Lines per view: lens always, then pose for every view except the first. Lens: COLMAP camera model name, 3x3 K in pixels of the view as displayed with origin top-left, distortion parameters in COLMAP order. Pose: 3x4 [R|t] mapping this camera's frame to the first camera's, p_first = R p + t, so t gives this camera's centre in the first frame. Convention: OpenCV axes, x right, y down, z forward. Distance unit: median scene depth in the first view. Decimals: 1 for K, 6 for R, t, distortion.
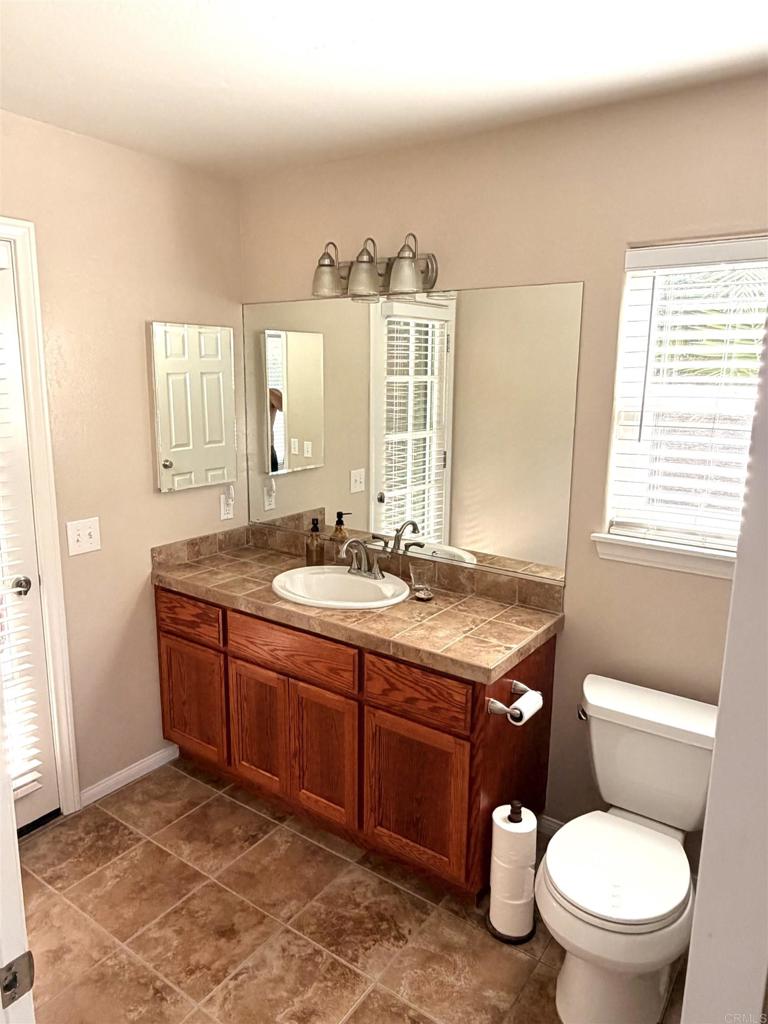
lens RADIAL K [[690.3, 0, 378.1], [0, 690.3, 508.8], [0, 0, 1]] dist [0.004831, 0.001969]
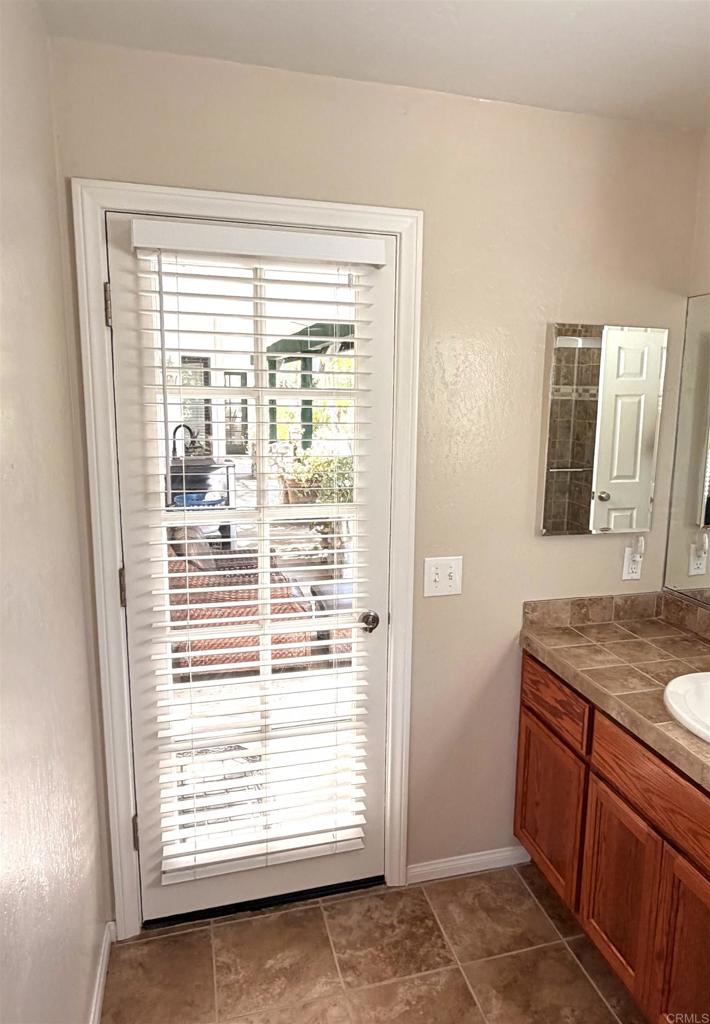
lens RADIAL K [[724.3, 0, 356.9], [0, 724.3, 513.8], [0, 0, 1]] dist [-0.002551, 0.001942]
pose [[0.790217, 0.109798, -0.602910, 0.019938], [-0.130658, 0.991384, 0.009295, -0.030937], [0.598736, 0.071430, 0.797755, 0.217193]]
